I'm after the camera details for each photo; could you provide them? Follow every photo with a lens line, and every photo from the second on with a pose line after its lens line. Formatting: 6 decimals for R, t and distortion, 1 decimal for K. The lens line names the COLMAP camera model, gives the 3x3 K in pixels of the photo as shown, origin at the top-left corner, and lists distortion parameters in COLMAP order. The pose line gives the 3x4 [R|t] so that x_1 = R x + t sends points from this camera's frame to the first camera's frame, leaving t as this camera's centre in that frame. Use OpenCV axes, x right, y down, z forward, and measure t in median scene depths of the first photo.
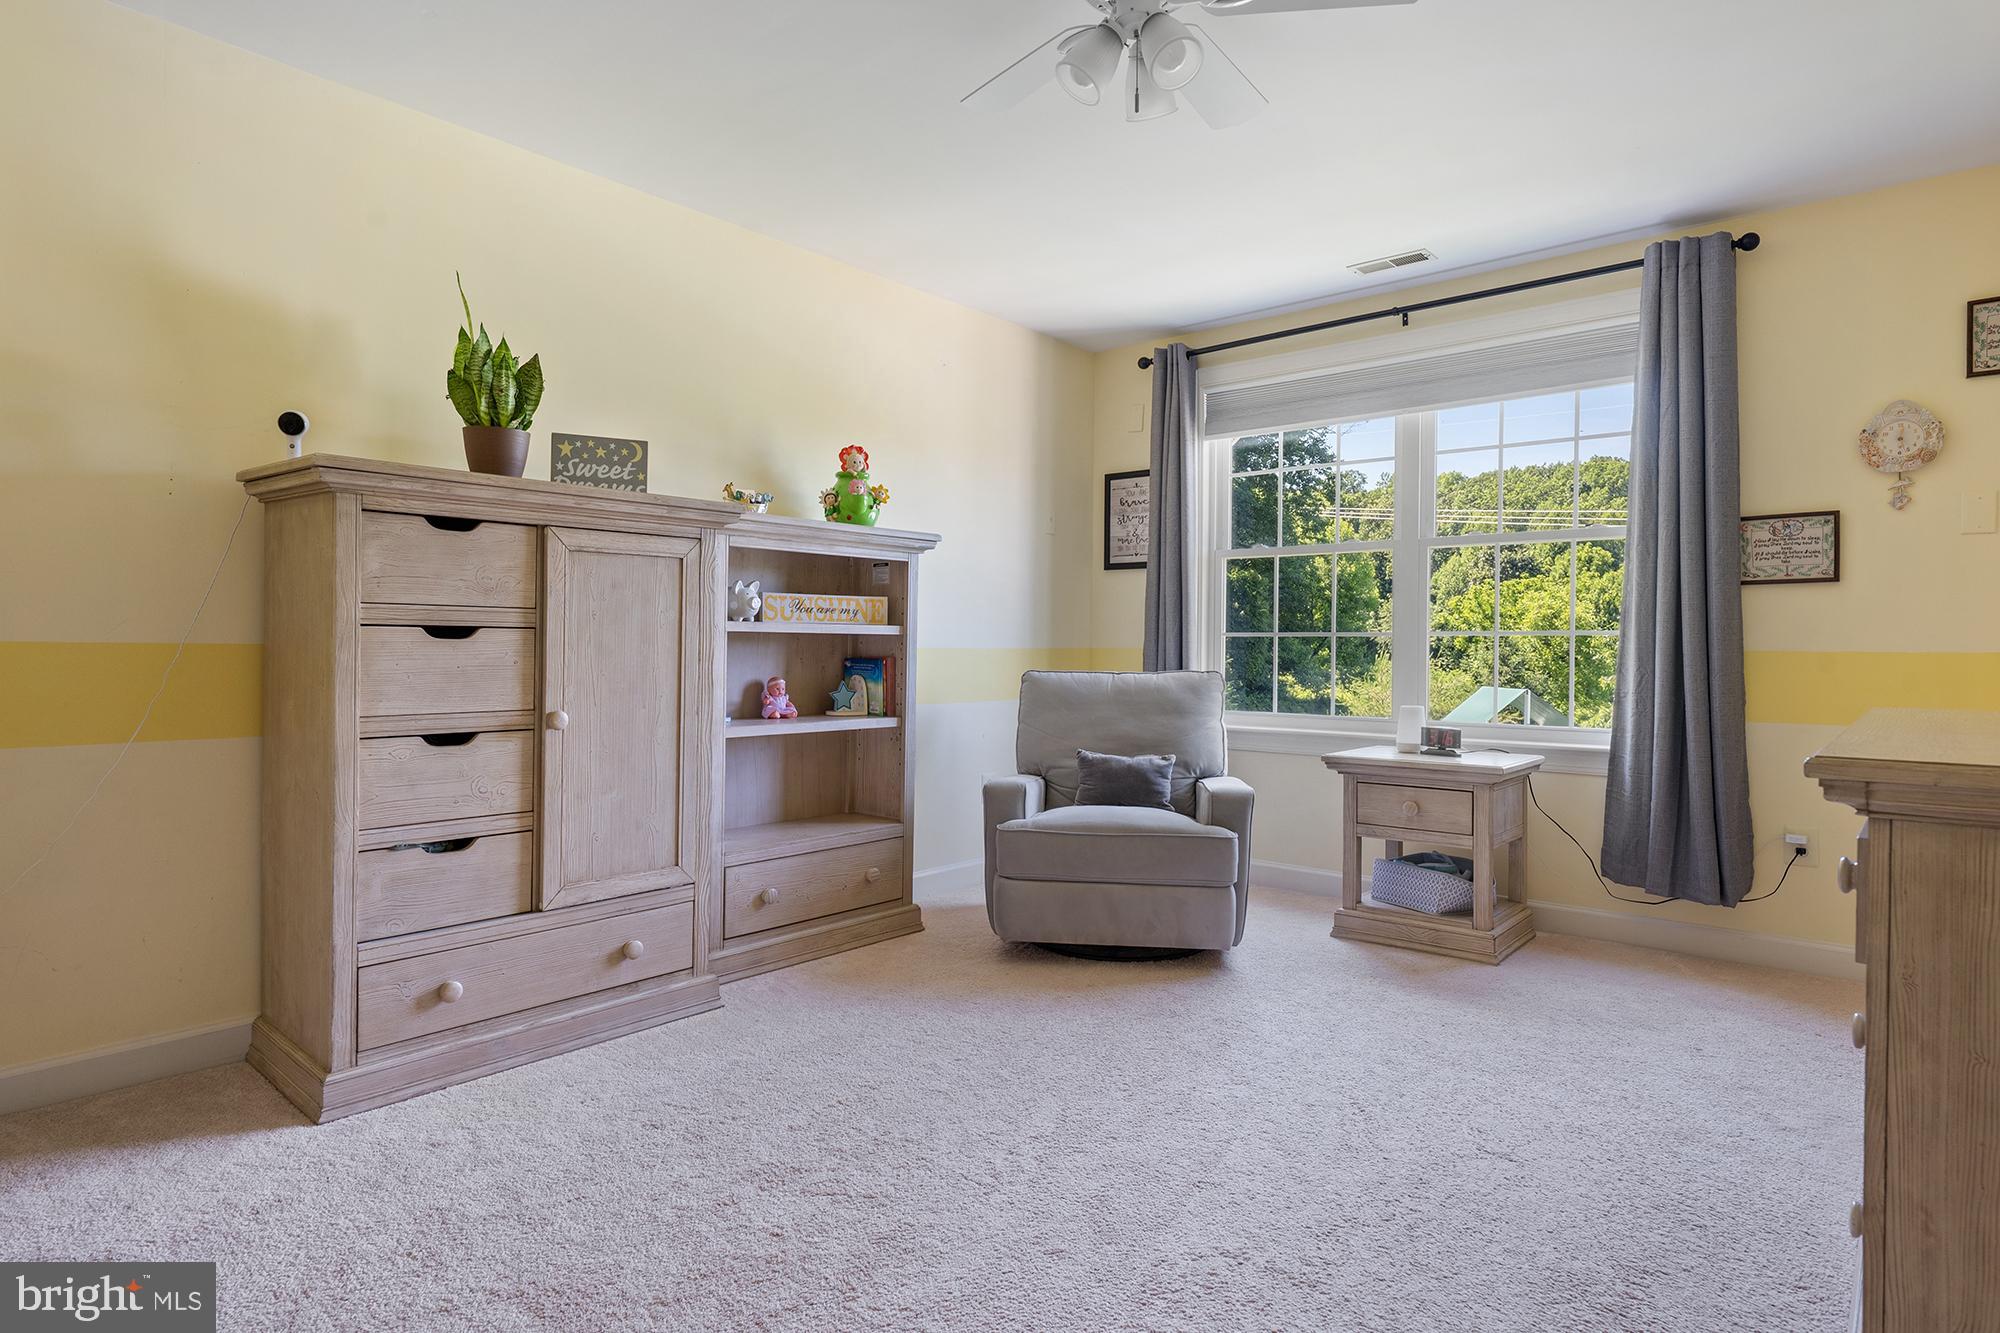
lens RADIAL K [[1067.3, 0, 998.1], [0, 1067.3, 671.6], [0, 0, 1]] dist [0.001008, 0.000195]
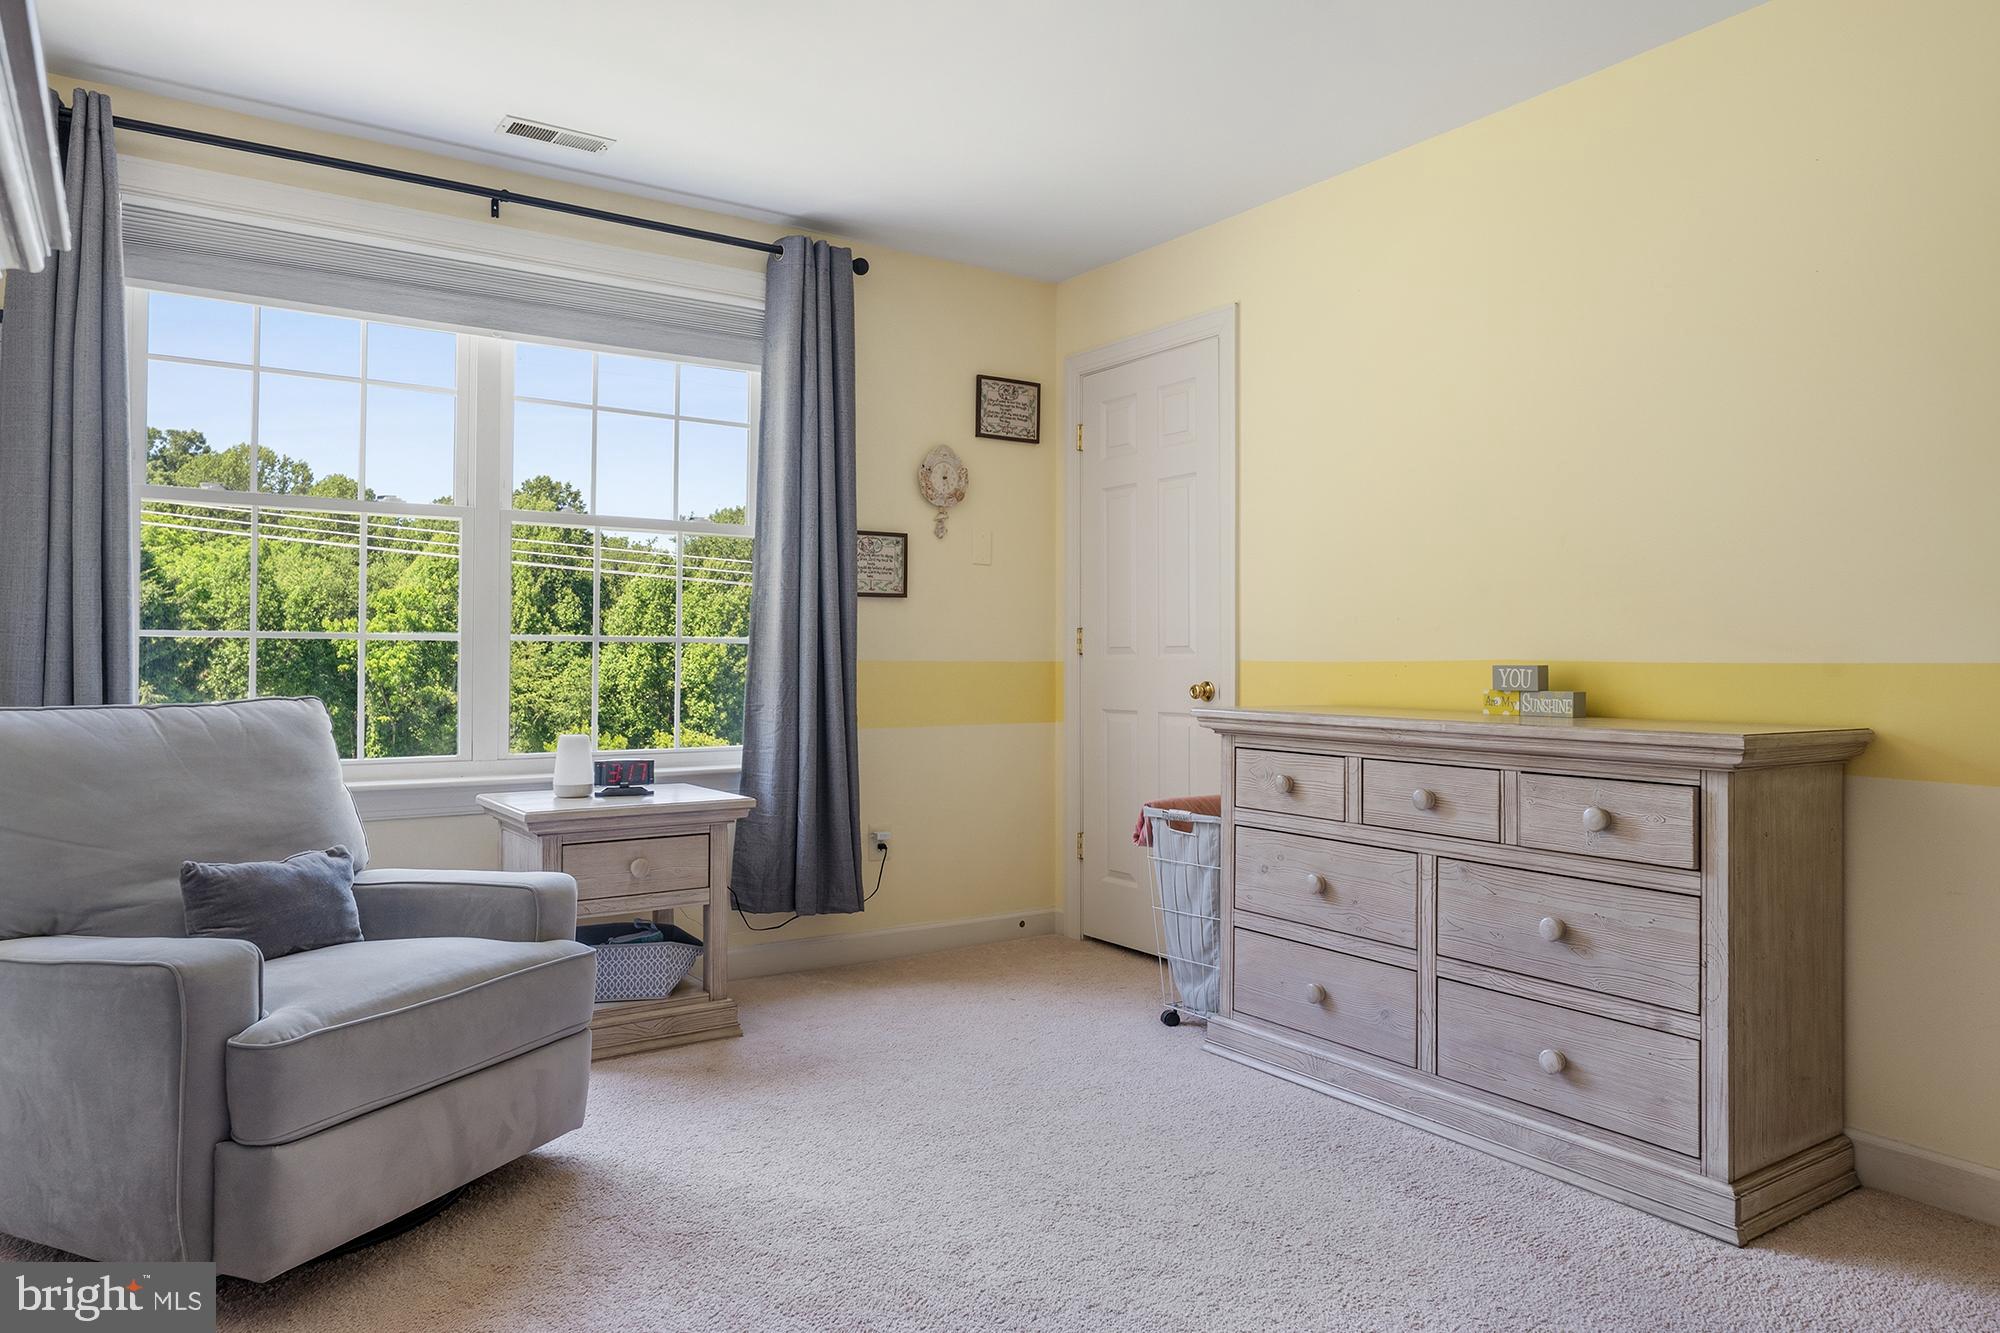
lens RADIAL K [[1276.9, 0, 1008.1], [0, 1276.9, 660.1], [0, 0, 1]] dist [0.006411, 0.000742]
pose [[0.272405, -0.004376, 0.962173, -0.450628], [0.018327, 0.999832, -0.000641, -0.016193], [-0.962008, 0.017808, 0.272439, 0.526096]]
